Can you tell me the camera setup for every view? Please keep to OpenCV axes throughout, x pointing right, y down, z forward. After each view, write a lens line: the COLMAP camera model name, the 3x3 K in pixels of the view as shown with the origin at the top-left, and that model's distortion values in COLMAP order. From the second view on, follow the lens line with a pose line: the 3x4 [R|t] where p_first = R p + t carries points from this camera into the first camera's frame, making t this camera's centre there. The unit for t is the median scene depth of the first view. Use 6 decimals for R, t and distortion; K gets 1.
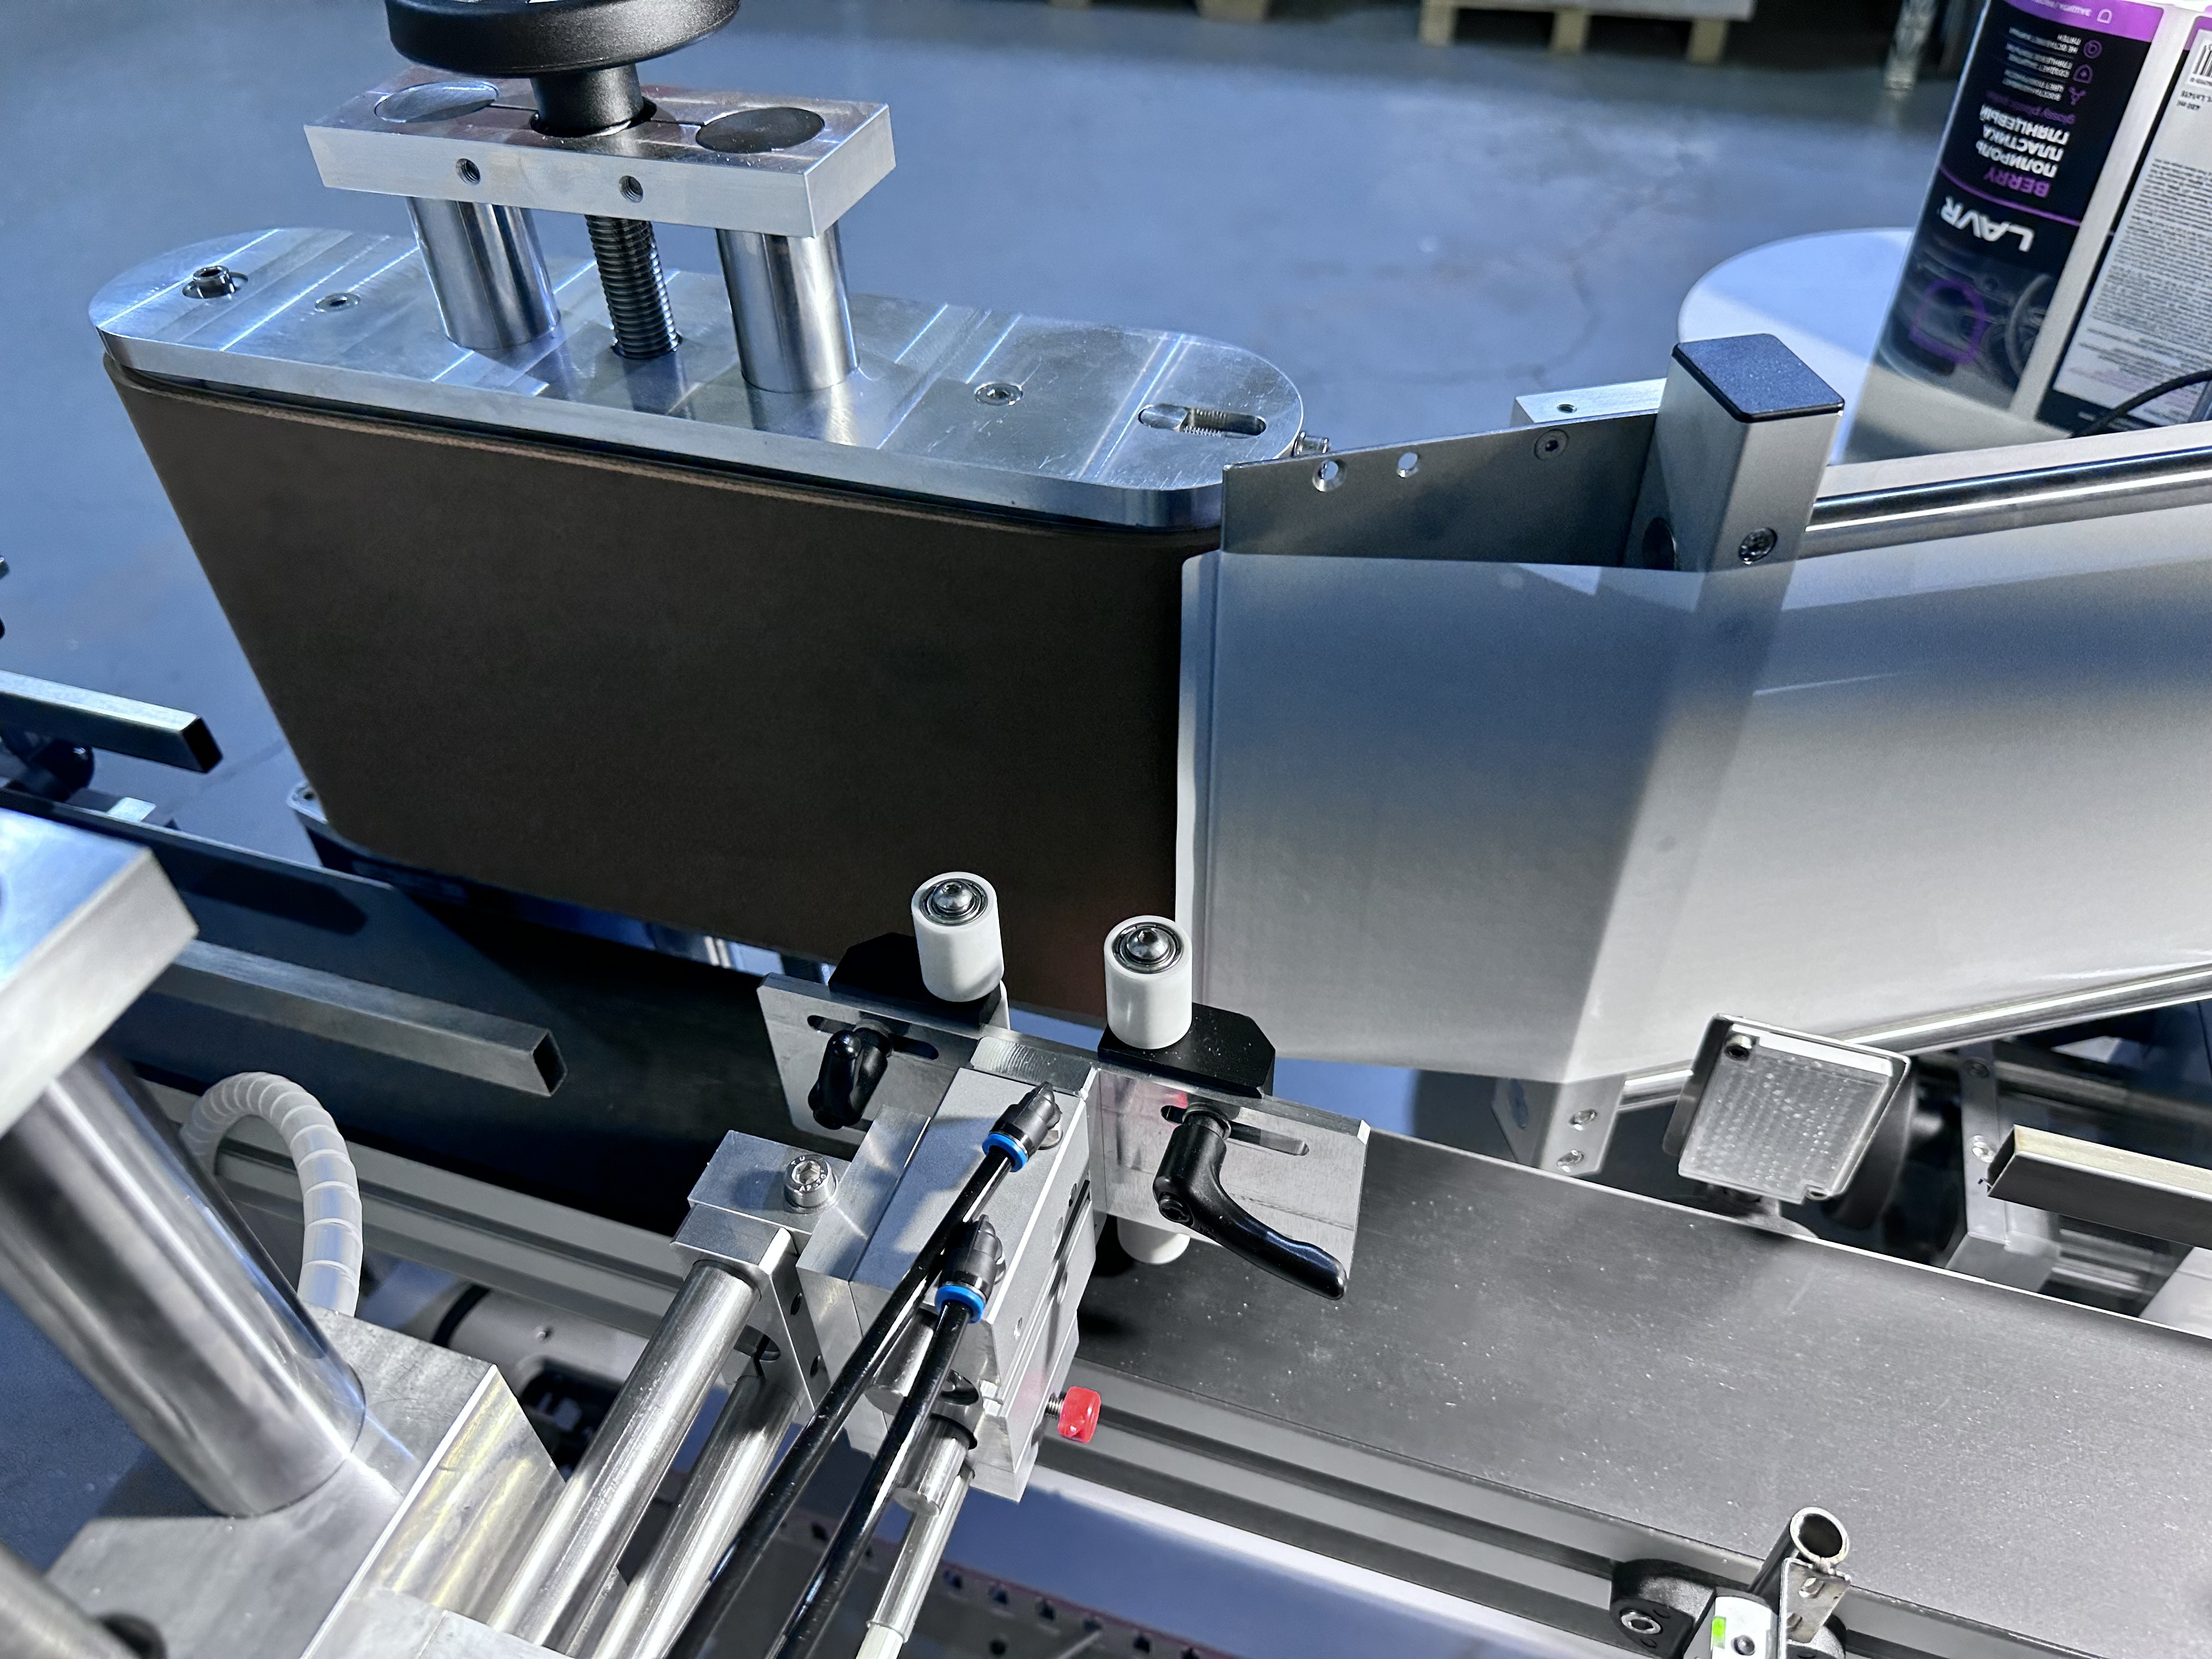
lens RADIAL K [[1591.7, 0, 1108.3], [0, 1591.7, 830.2], [0, 0, 1]] dist [-0.010023, -0.004683]
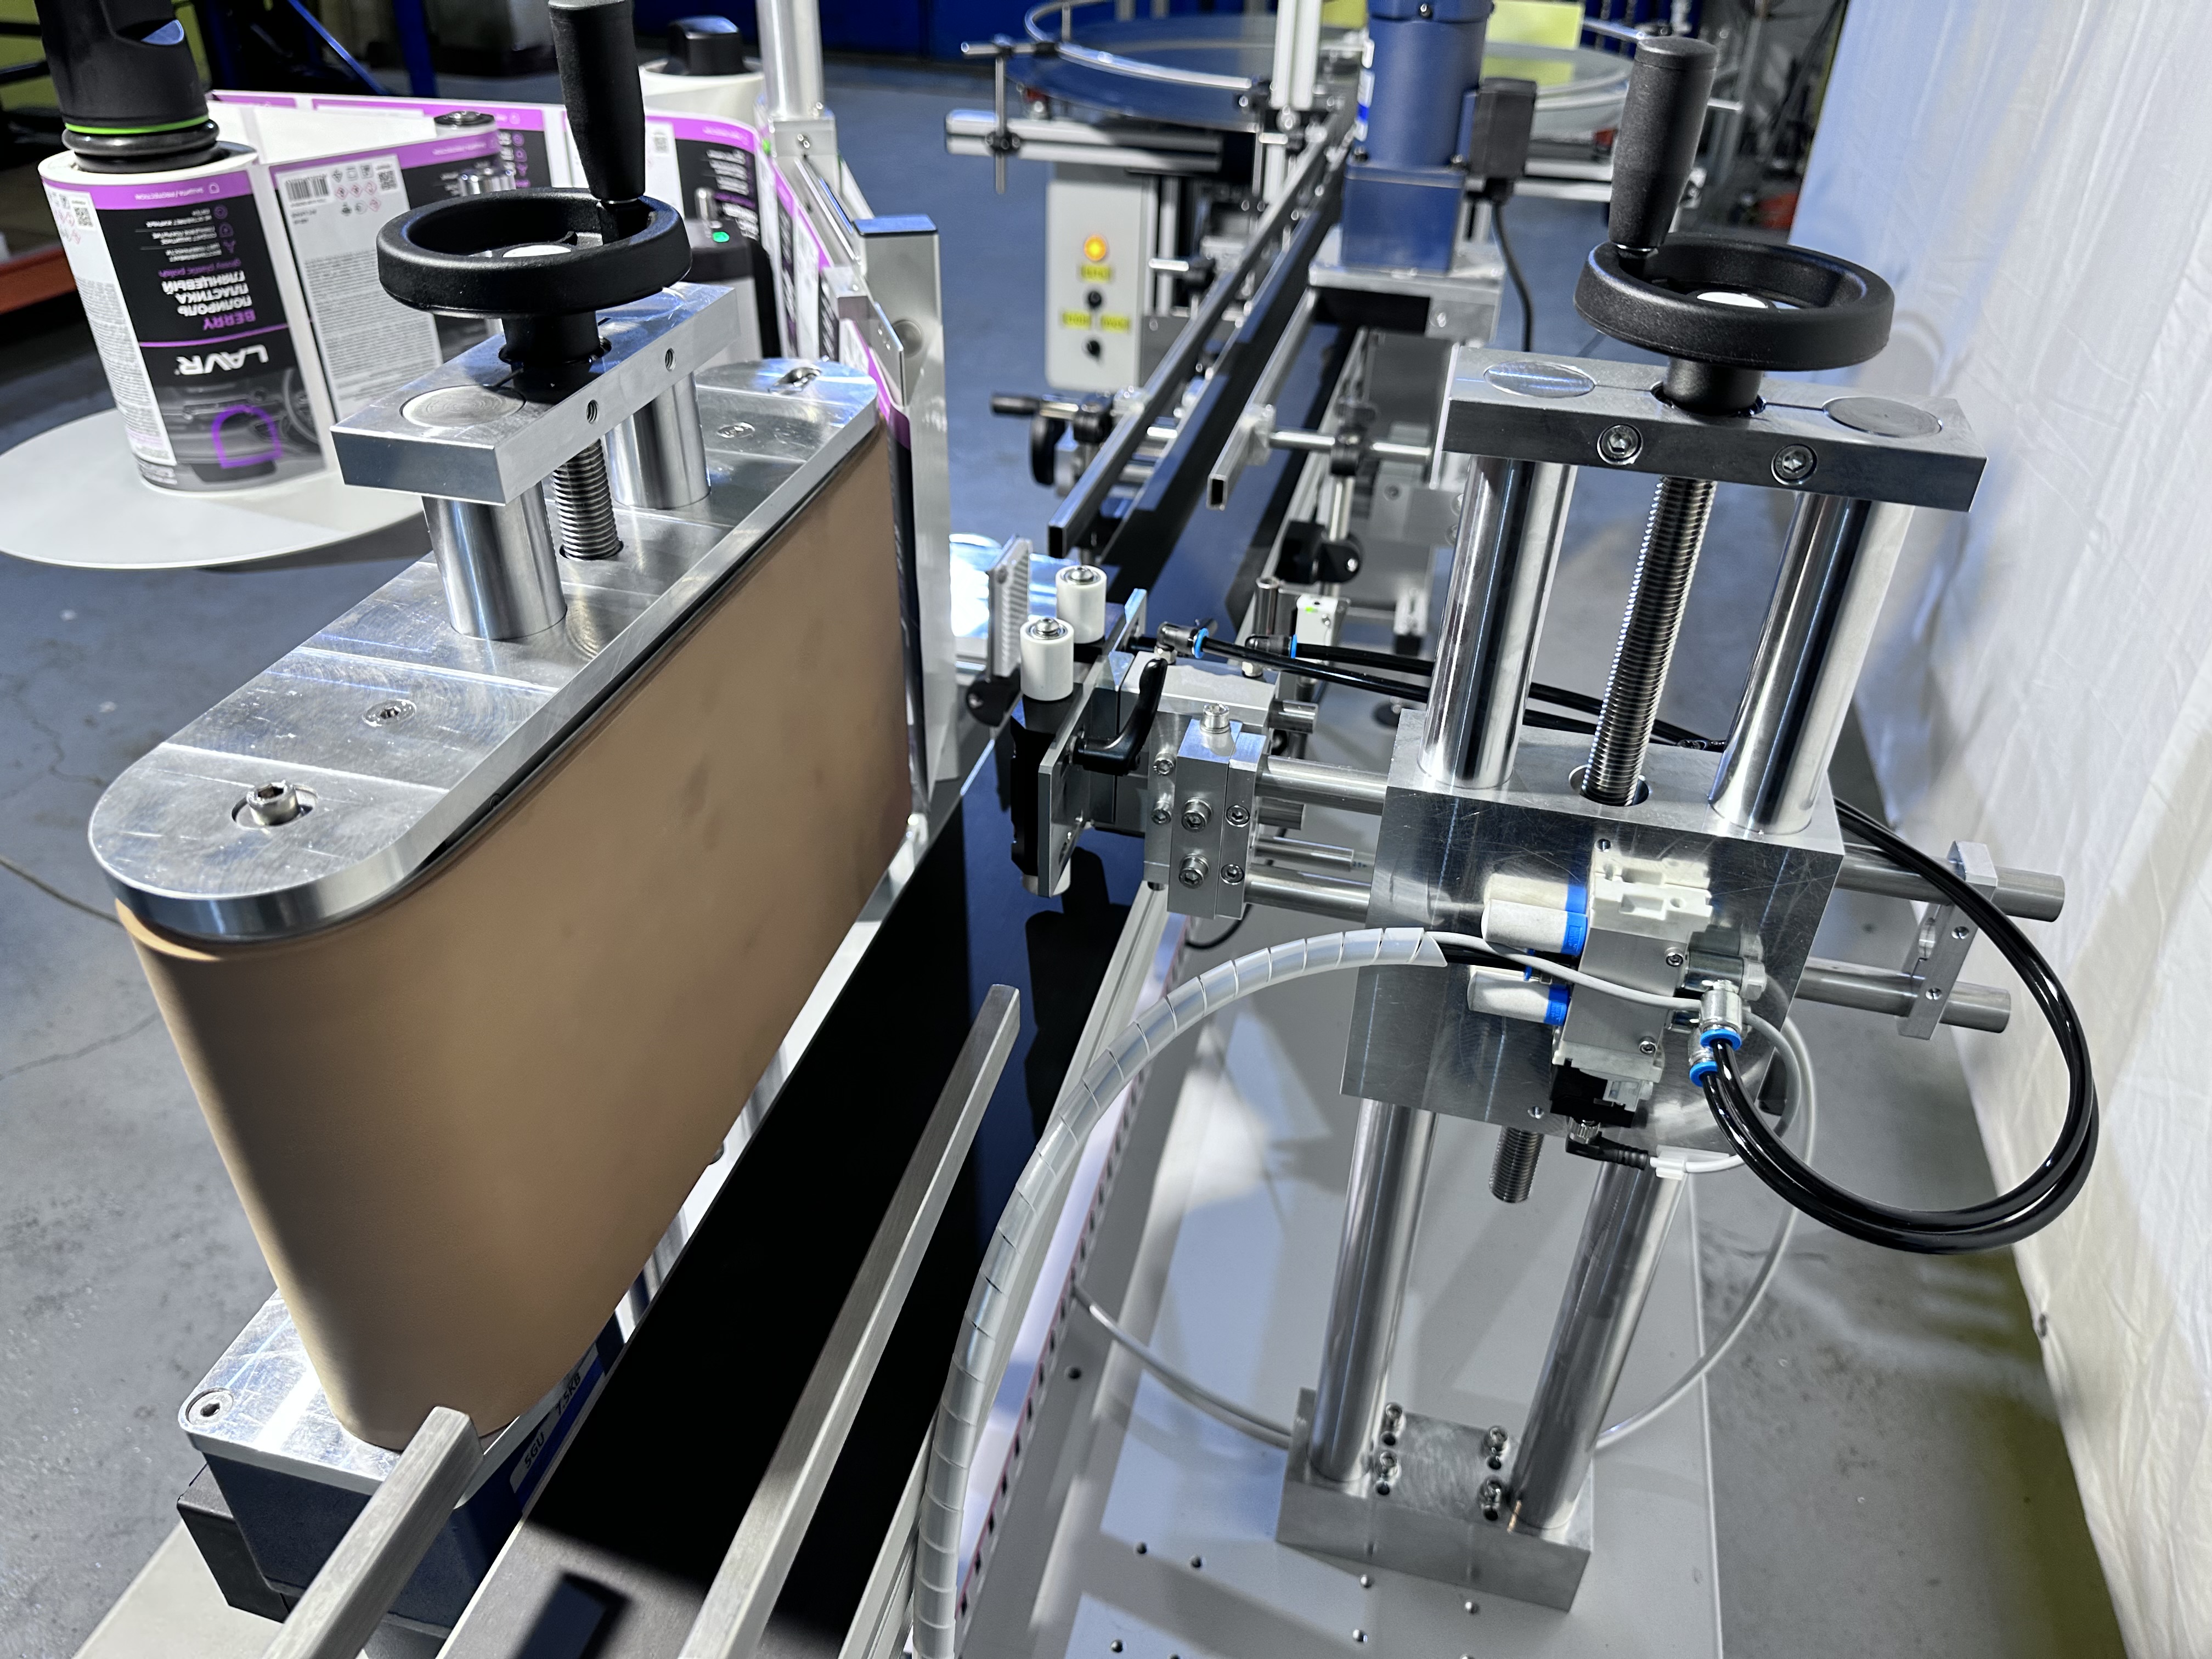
lens RADIAL K [[1591.7, 0, 1105.3], [0, 1591.7, 828.9], [0, 0, 1]] dist [-0.010023, -0.004683]
pose [[-0.079434, -0.554875, 0.828133, -0.781871], [0.662953, 0.590999, 0.459579, -0.280492], [-0.744435, 0.585520, 0.320911, 0.289002]]
